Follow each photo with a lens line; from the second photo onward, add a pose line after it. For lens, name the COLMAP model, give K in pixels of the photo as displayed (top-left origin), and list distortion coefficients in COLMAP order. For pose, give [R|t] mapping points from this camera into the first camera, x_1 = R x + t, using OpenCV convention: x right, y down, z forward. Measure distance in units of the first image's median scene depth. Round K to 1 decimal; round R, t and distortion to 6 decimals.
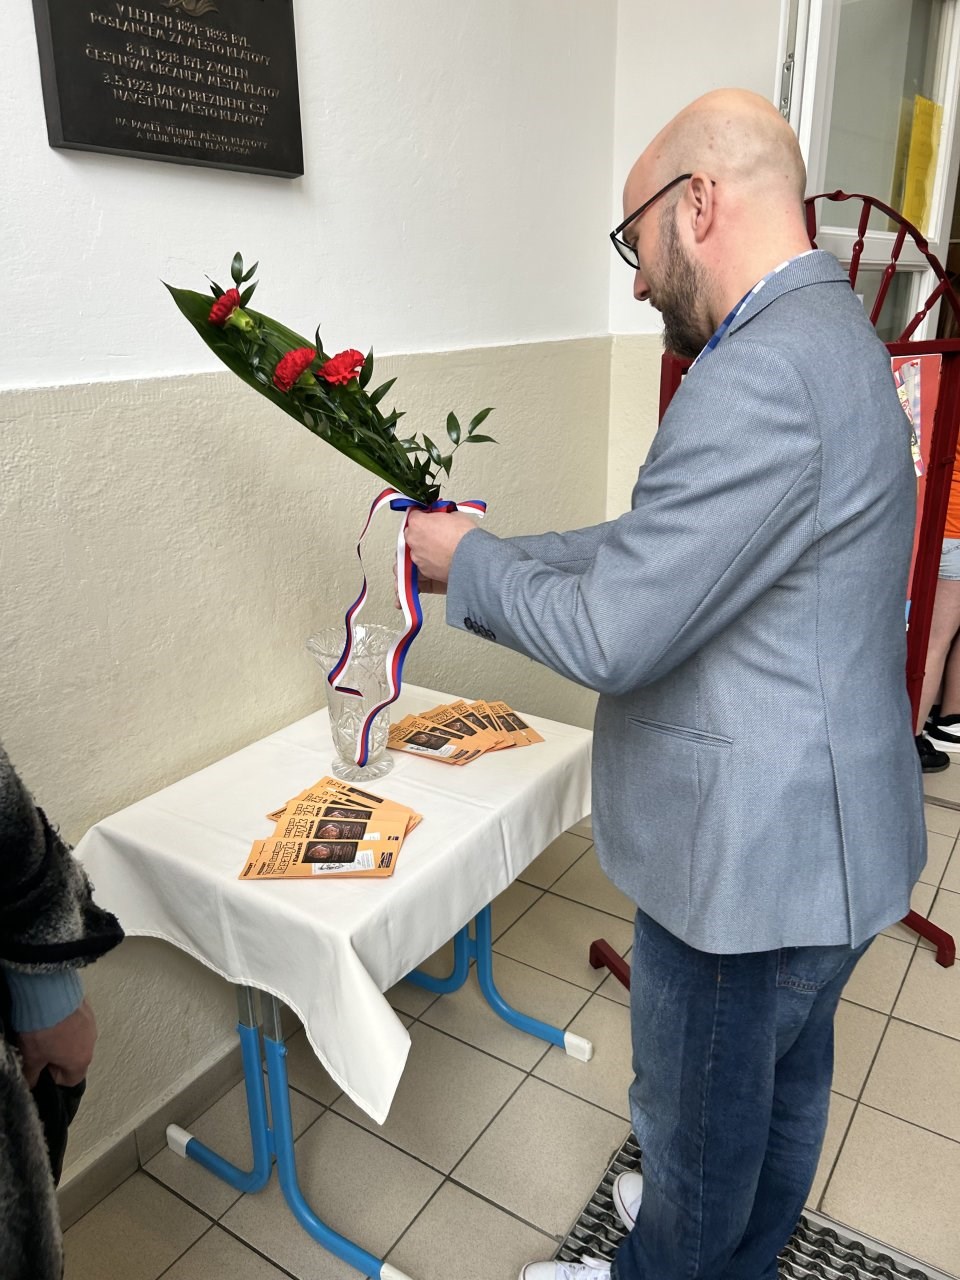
lens RADIAL K [[970.8, 0, 471.4], [0, 970.8, 635.8], [0, 0, 1]] dist [0.050707, -0.057366]
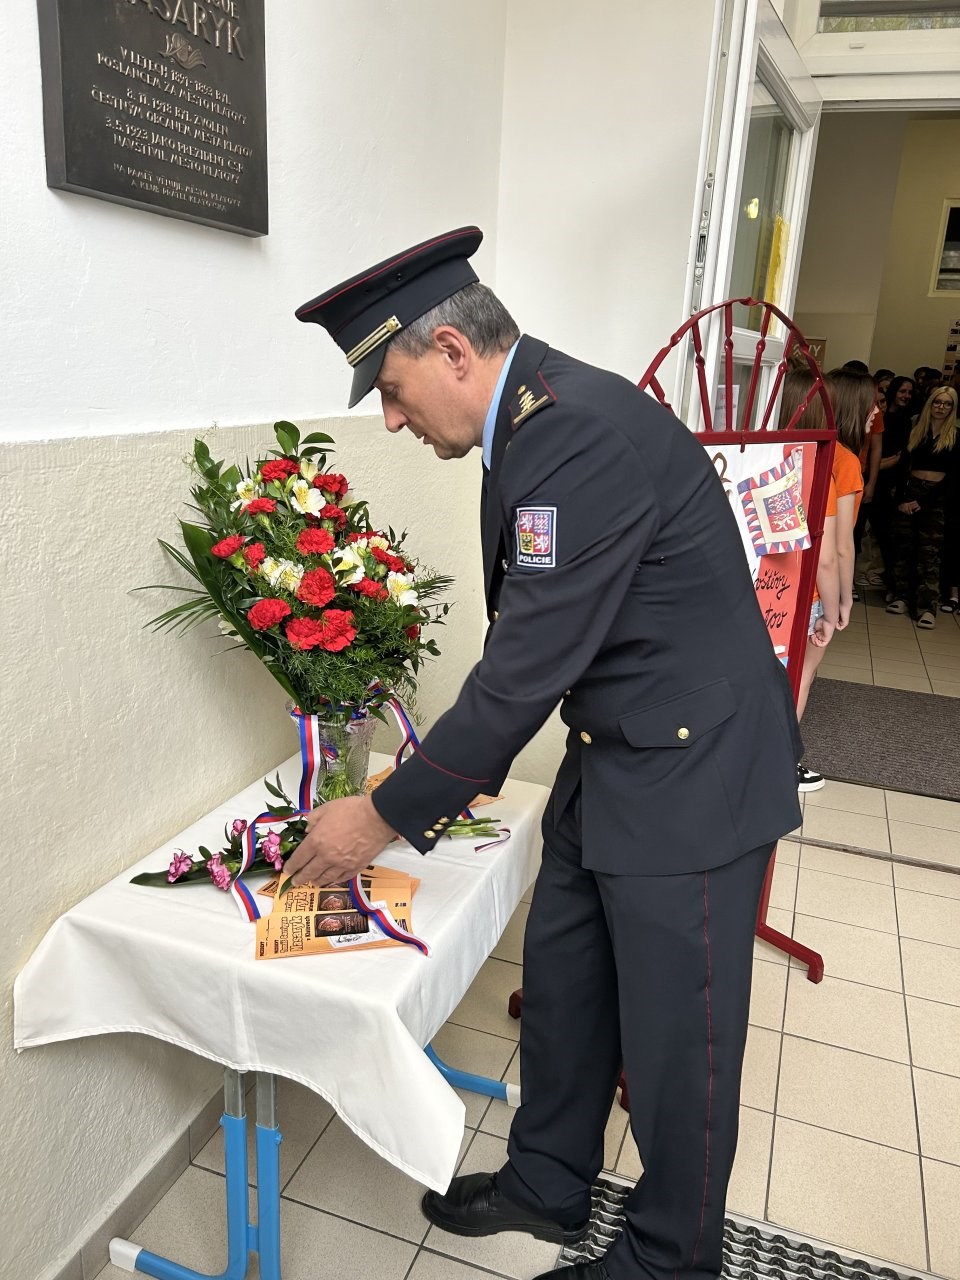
lens RADIAL K [[970.8, 0, 492.7], [0, 970.8, 653.1], [0, 0, 1]] dist [0.050707, -0.057366]
pose [[0.966402, -0.010010, 0.256841, -0.225445], [0.019177, 0.999264, -0.033212, -0.012734], [-0.256320, 0.037022, 0.965883, 0.003691]]
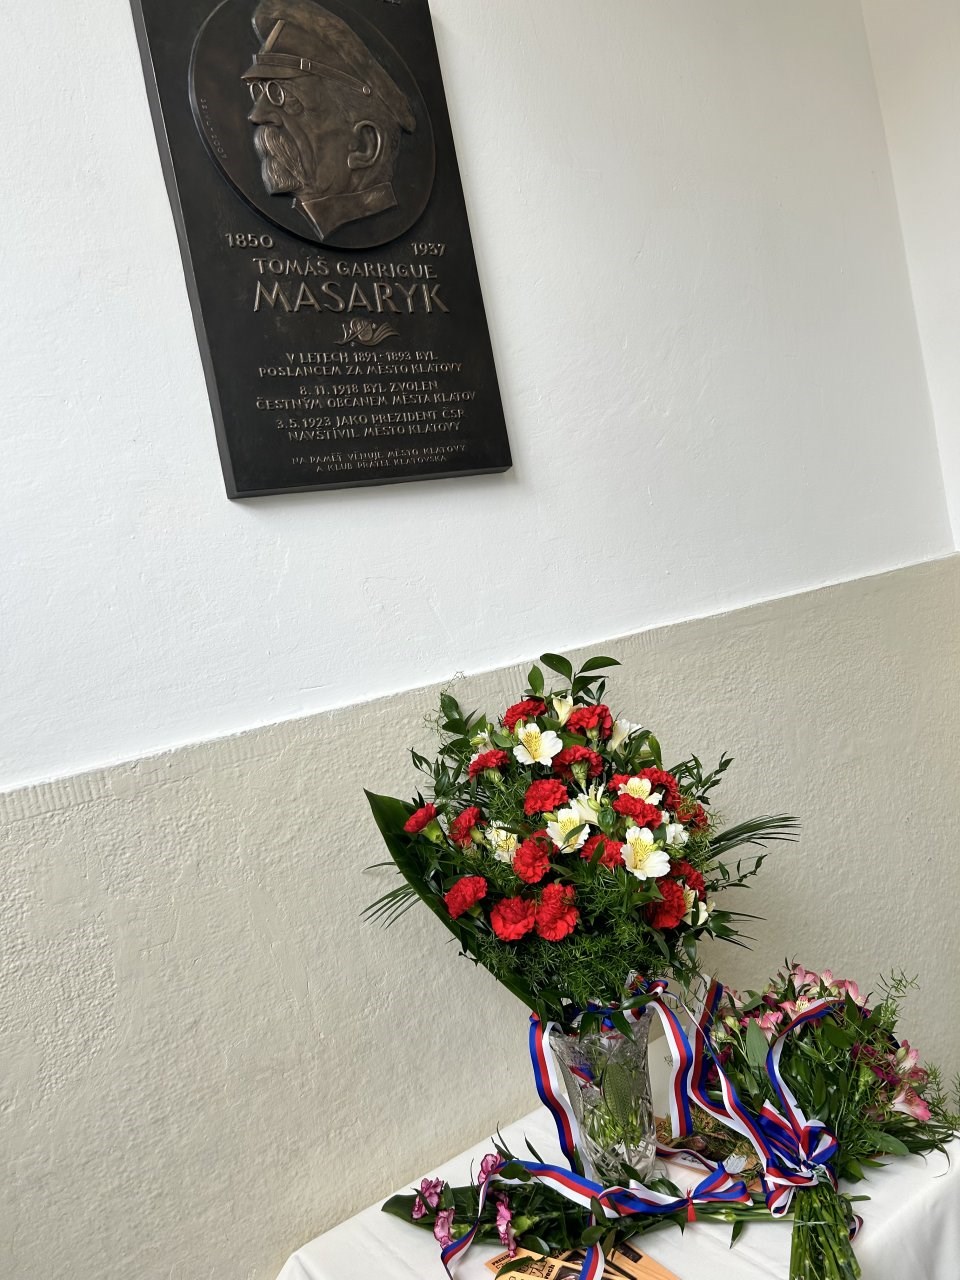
lens RADIAL K [[970.8, 0, 467.4], [0, 970.8, 632.2], [0, 0, 1]] dist [0.050707, -0.057366]
pose [[0.911233, -0.140997, -0.387007, 0.133692], [0.039794, 0.965326, -0.257997, -0.087280], [0.409965, 0.219694, 0.885248, 0.214449]]
